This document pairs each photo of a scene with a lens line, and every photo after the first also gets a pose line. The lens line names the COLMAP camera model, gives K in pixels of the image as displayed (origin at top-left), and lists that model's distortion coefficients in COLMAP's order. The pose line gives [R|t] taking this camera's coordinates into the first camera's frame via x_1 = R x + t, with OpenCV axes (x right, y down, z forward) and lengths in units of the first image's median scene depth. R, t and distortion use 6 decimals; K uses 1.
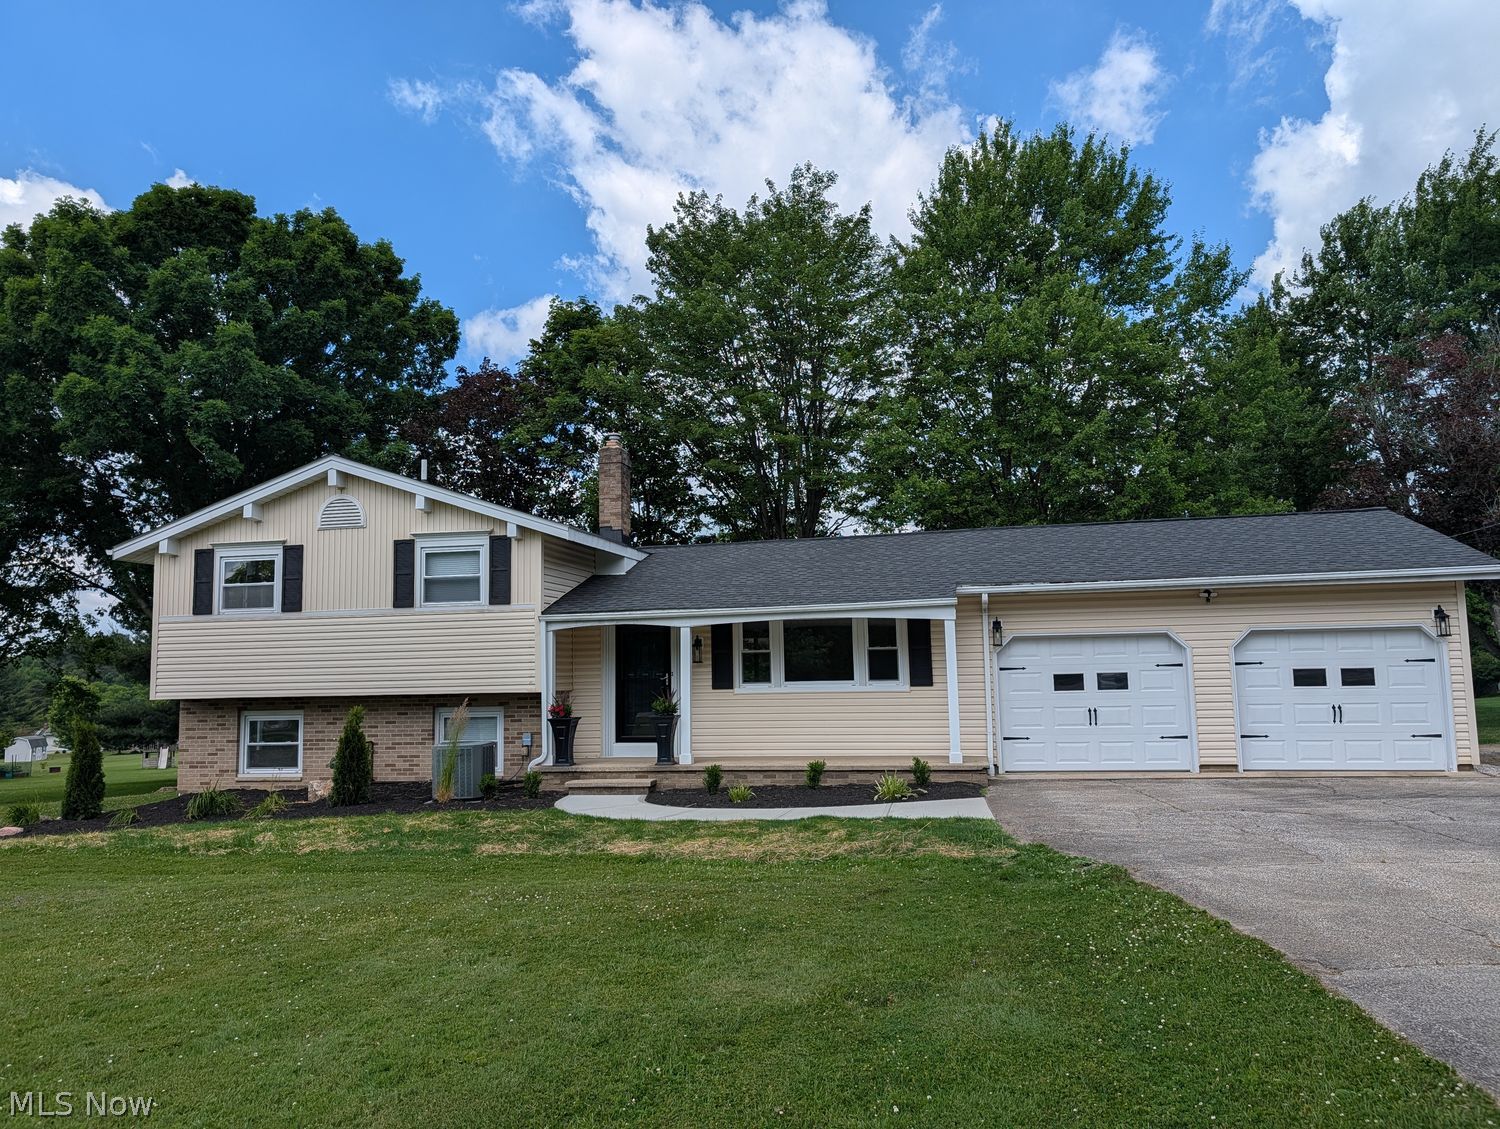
lens RADIAL K [[1062.7, 0, 726.8], [0, 1062.7, 557.6], [0, 0, 1]] dist [0.063813, -0.109042]
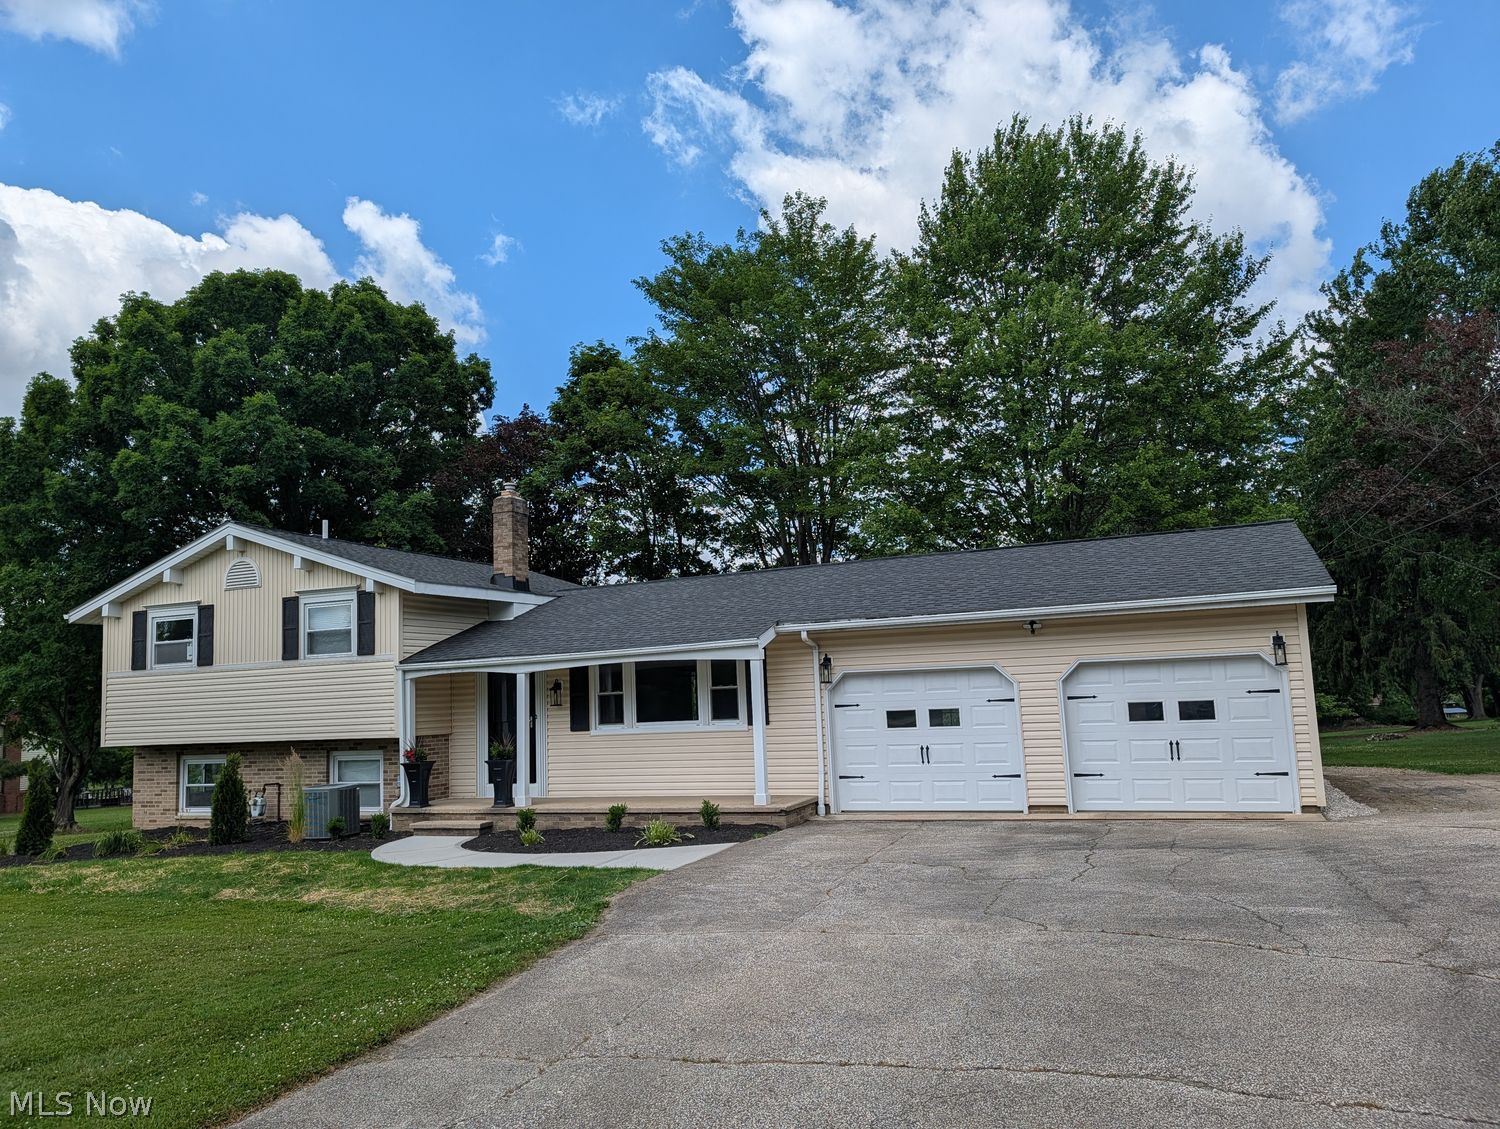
lens RADIAL K [[1062.7, 0, 726.8], [0, 1062.7, 557.6], [0, 0, 1]] dist [0.063813, -0.109042]
pose [[0.982808, -0.043690, -0.179386, 0.328012], [0.040943, 0.998981, -0.018987, -0.017837], [0.180032, 0.011316, 0.983596, 0.012084]]
